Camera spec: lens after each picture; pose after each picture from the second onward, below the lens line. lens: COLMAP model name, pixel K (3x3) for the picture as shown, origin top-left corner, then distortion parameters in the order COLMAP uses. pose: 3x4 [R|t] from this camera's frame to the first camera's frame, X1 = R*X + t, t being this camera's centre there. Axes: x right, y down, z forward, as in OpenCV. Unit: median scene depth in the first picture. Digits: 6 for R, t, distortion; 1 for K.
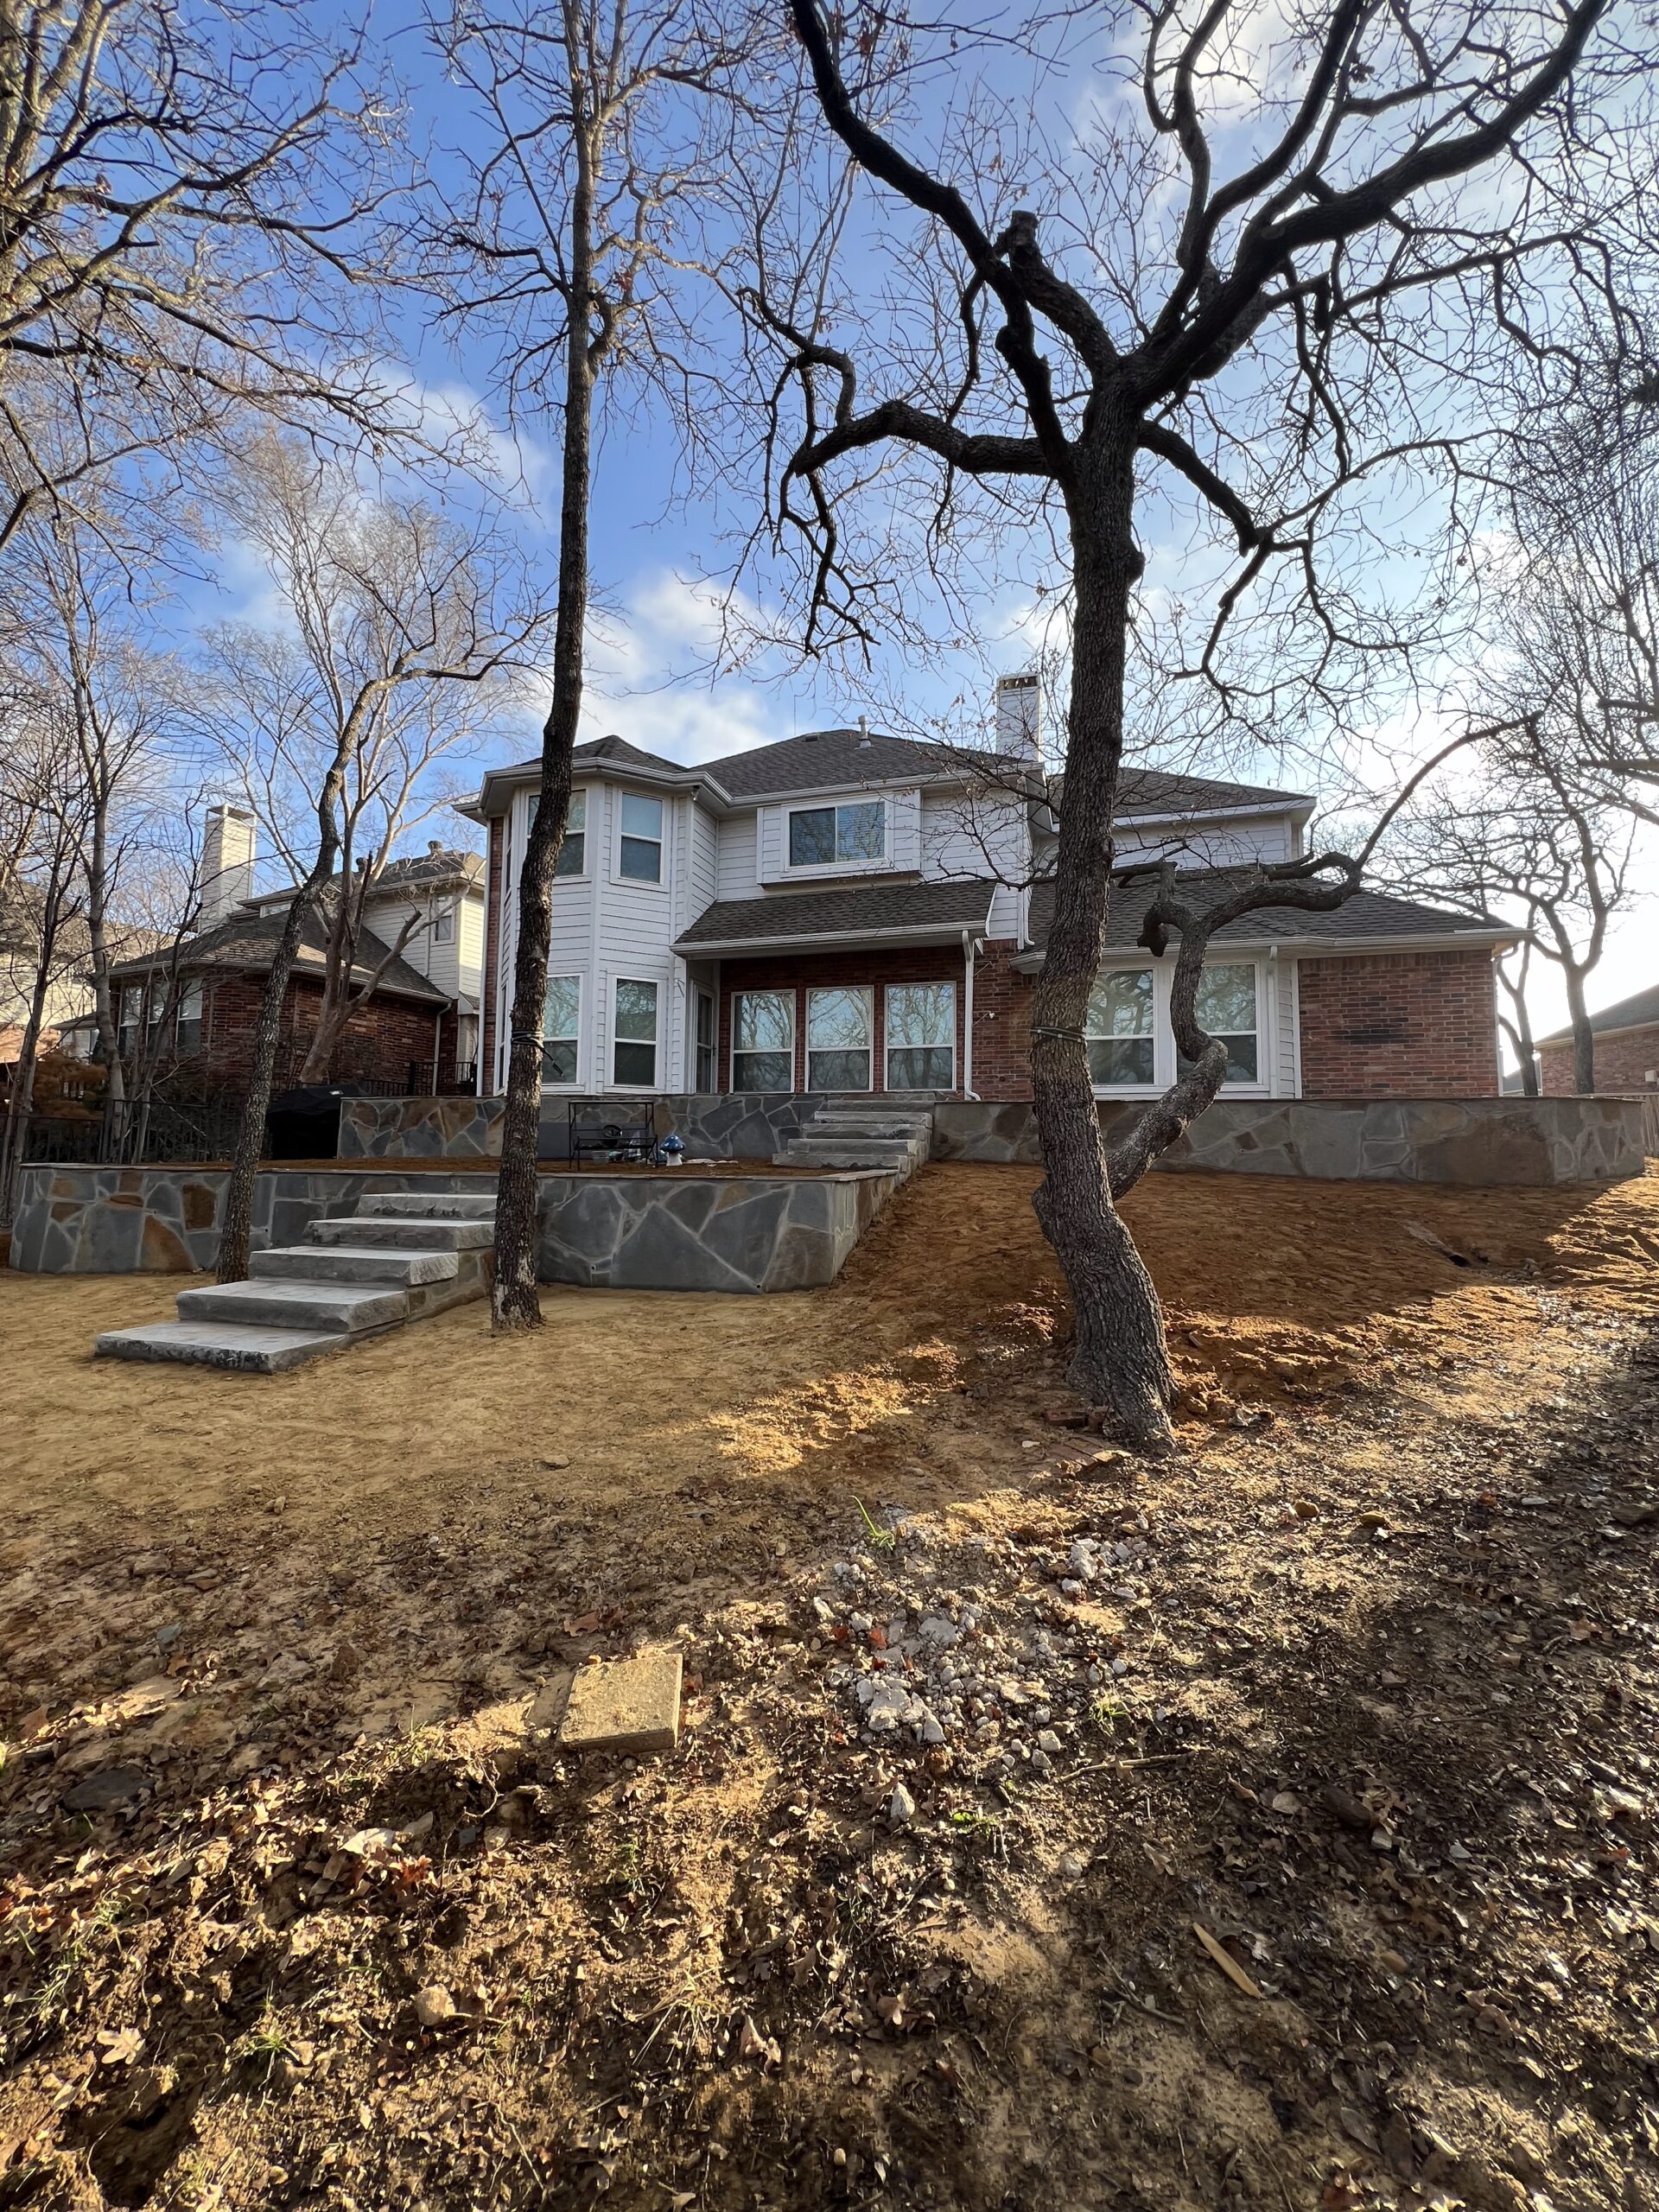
lens RADIAL K [[882.9, 0, 835.0], [0, 882.9, 1102.3], [0, 0, 1]] dist [-0.001927, 0.000749]
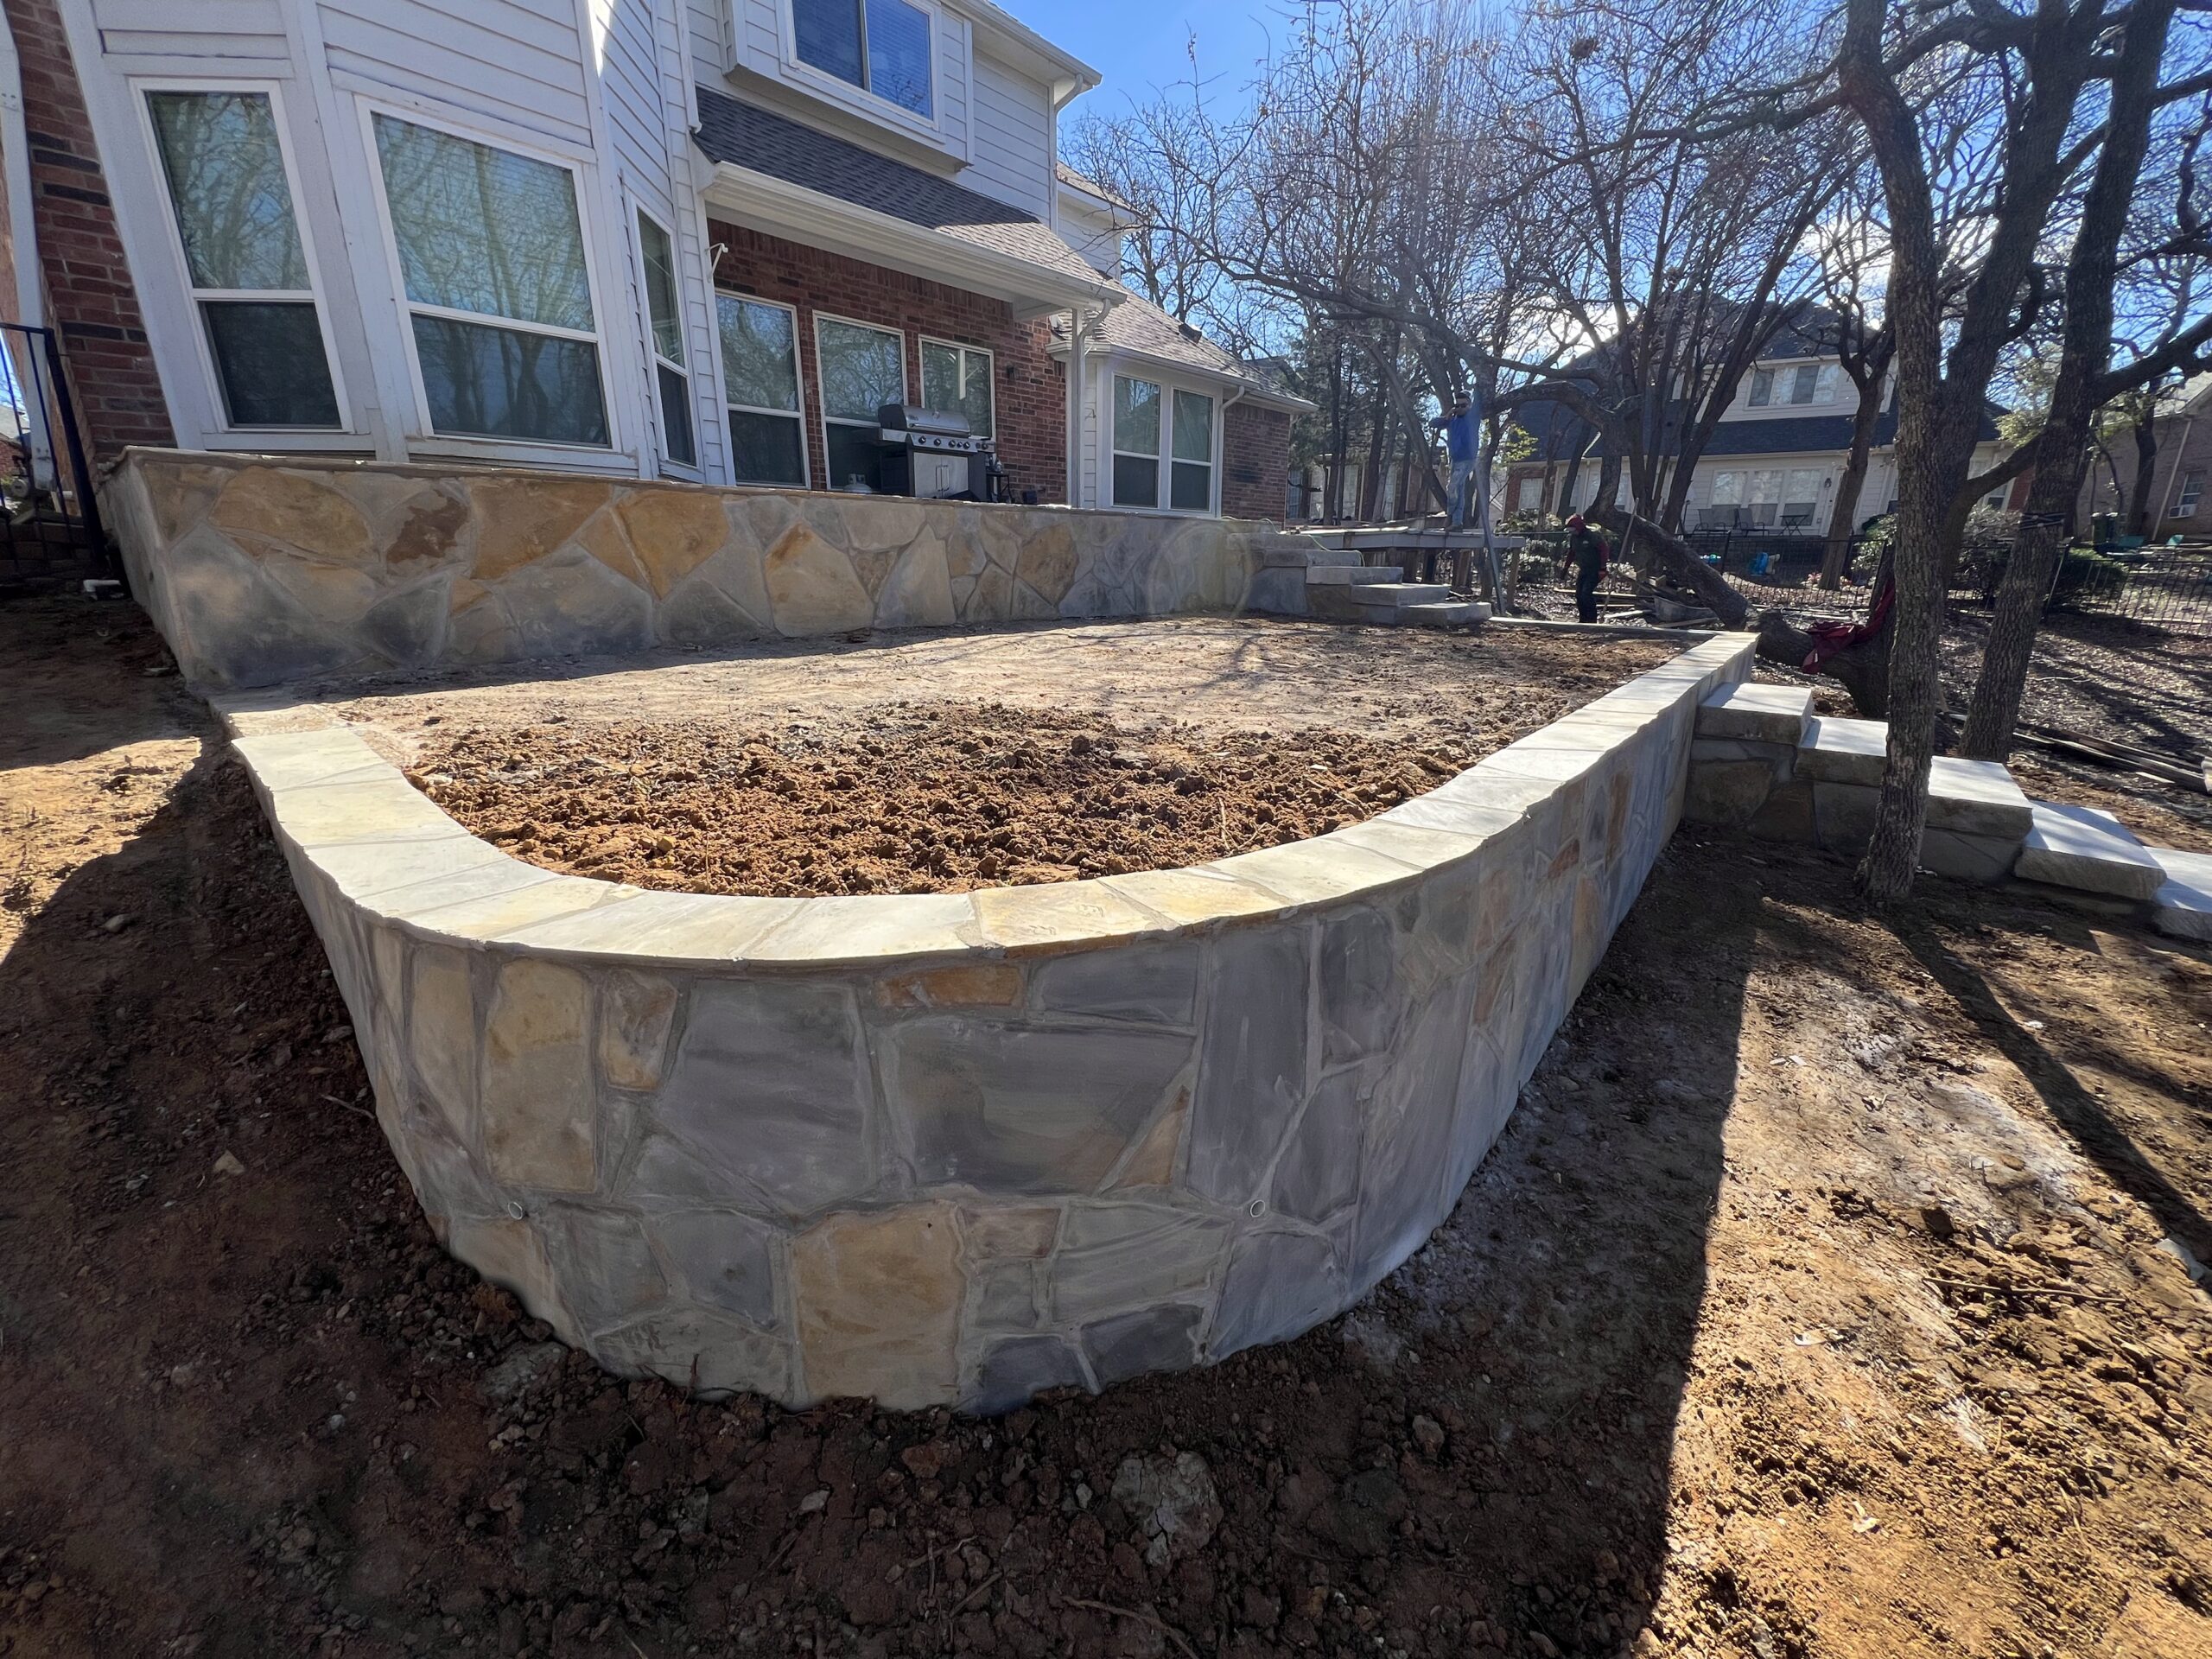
lens RADIAL K [[882.9, 0, 1103.5], [0, 882.9, 831.5], [0, 0, 1]] dist [-0.001927, 0.000749]
pose [[0.403878, -0.280342, 0.870799, -2.068046], [-0.062263, 0.941257, 0.331902, -0.008861], [-0.912691, -0.188266, 0.362698, 1.827542]]
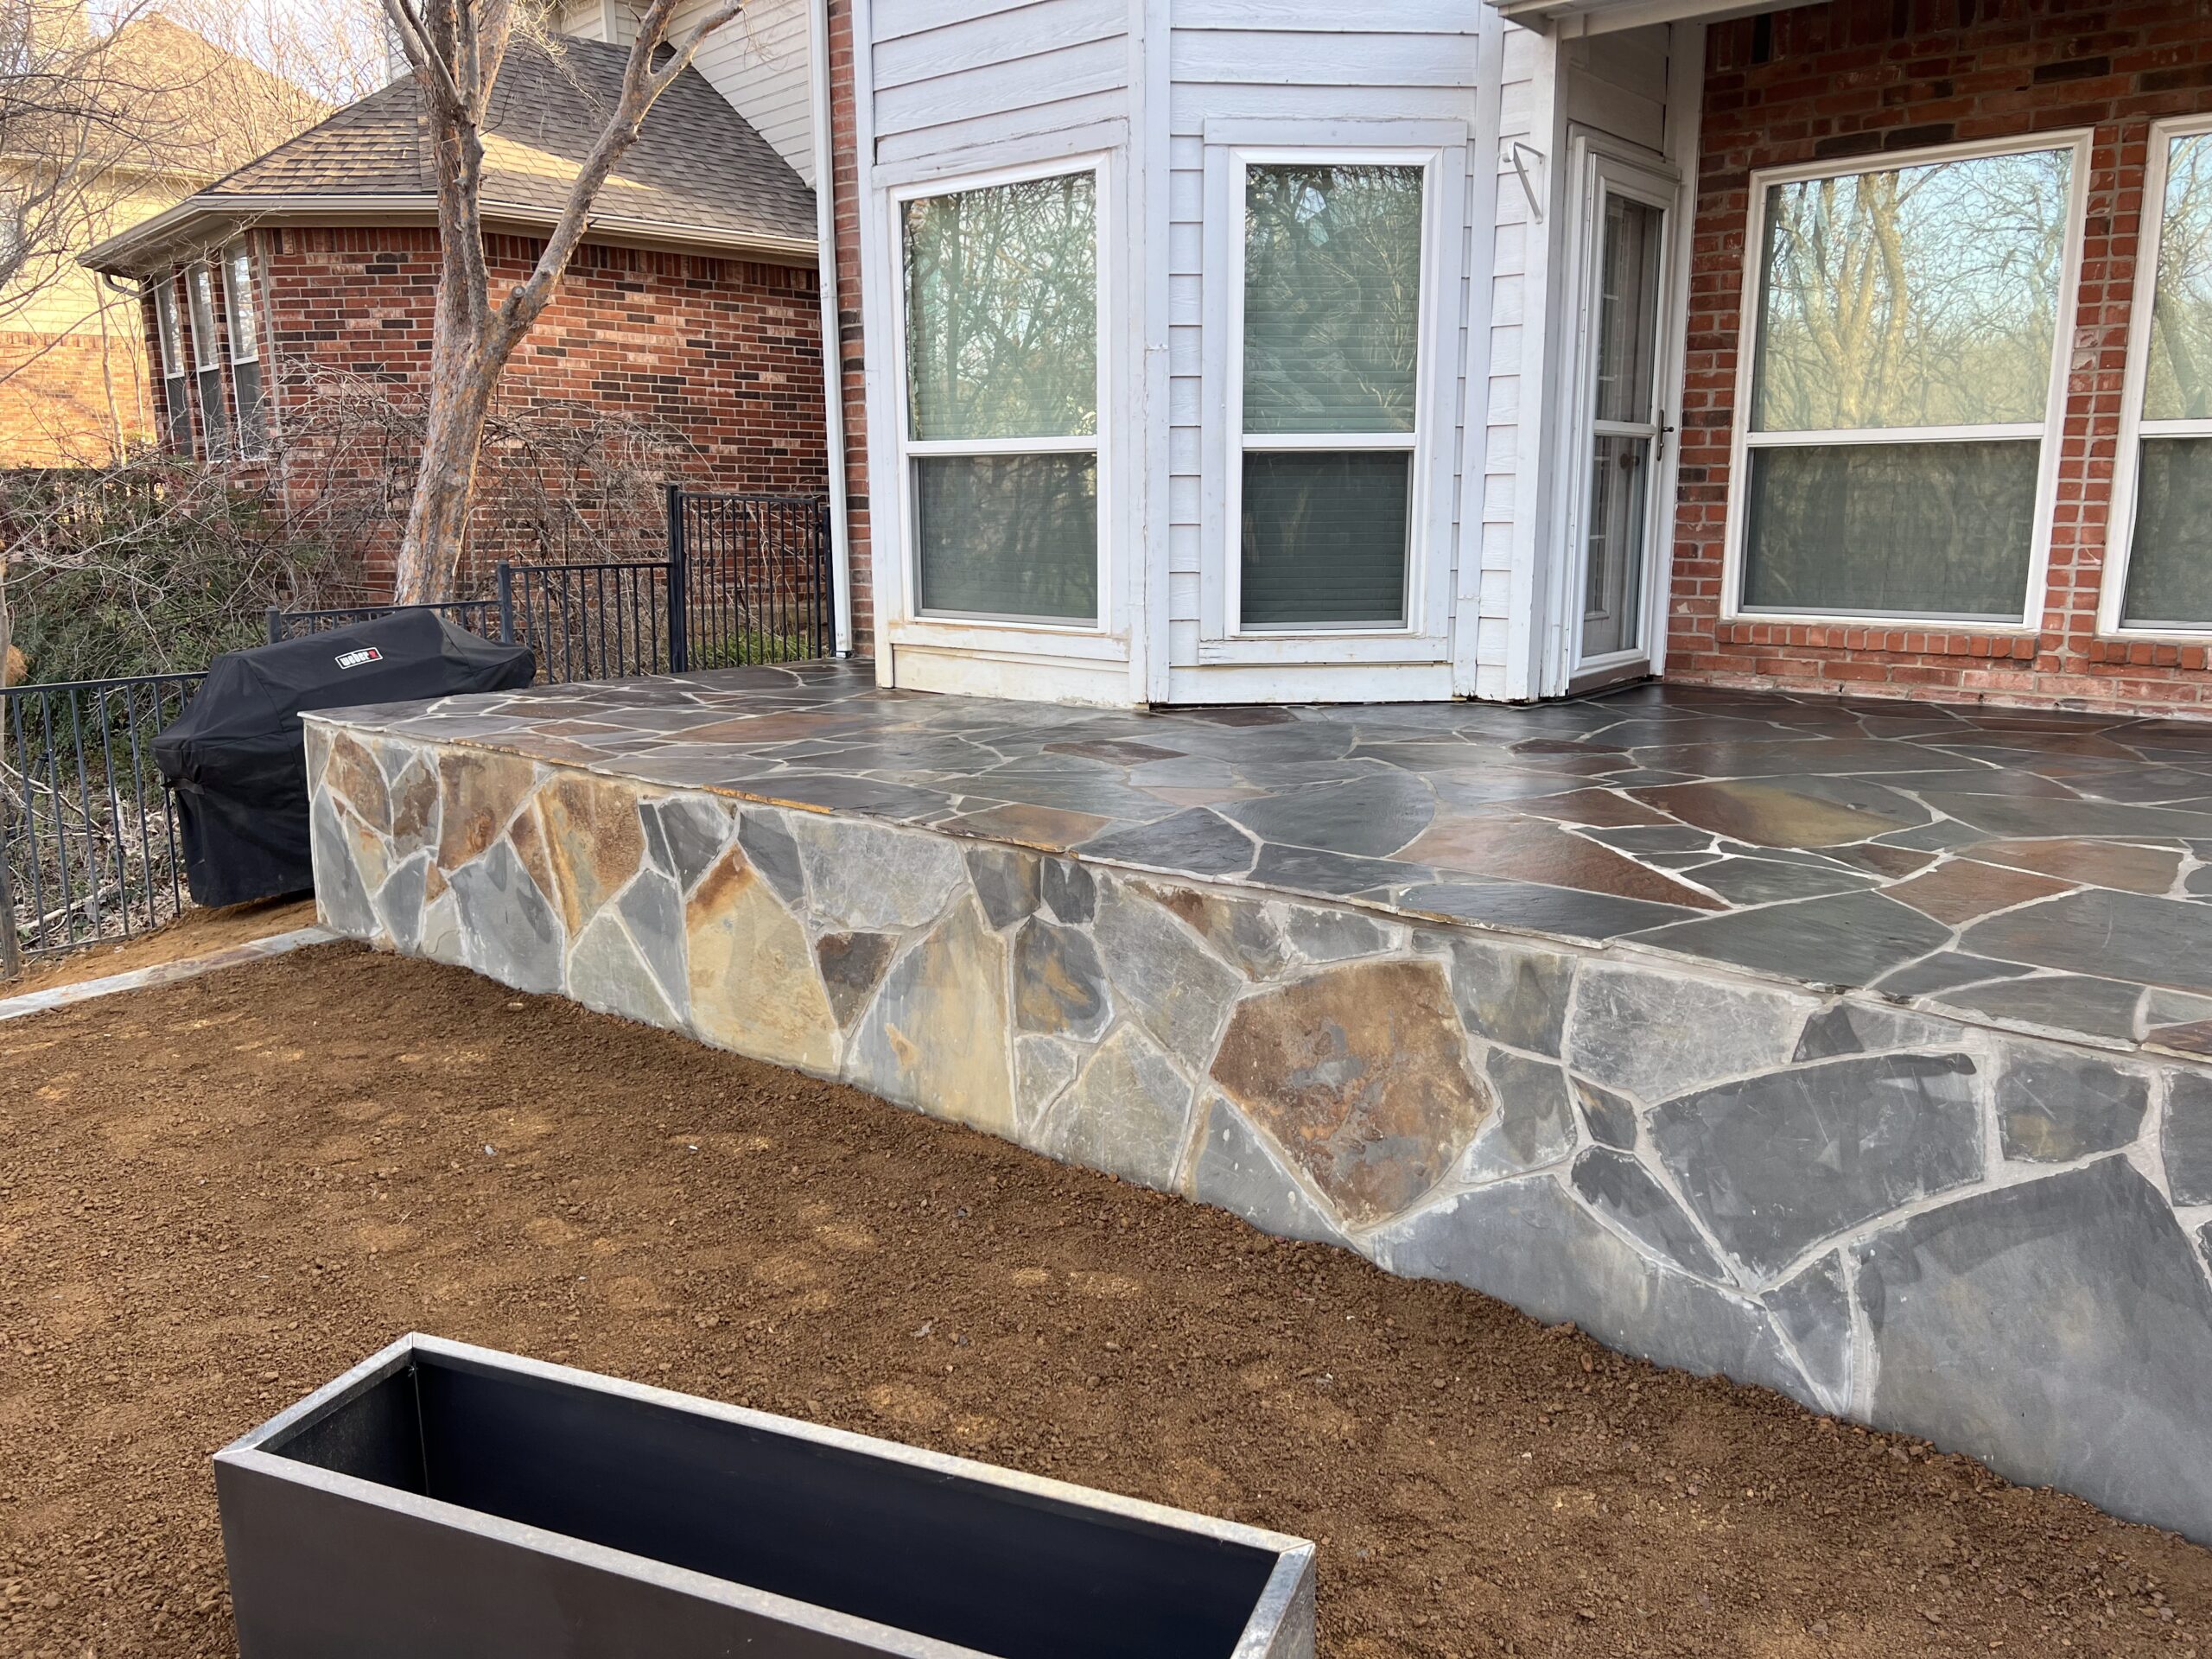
lens RADIAL K [[1655.5, 0, 1099.5], [0, 1655.5, 814.1], [0, 0, 1]] dist [0.062997, -0.063259]
pose [[0.917273, 0.060182, -0.393685, -0.329340], [0.042528, 0.968063, 0.247074, -0.280309], [0.395982, -0.243377, 0.885419, 1.825821]]
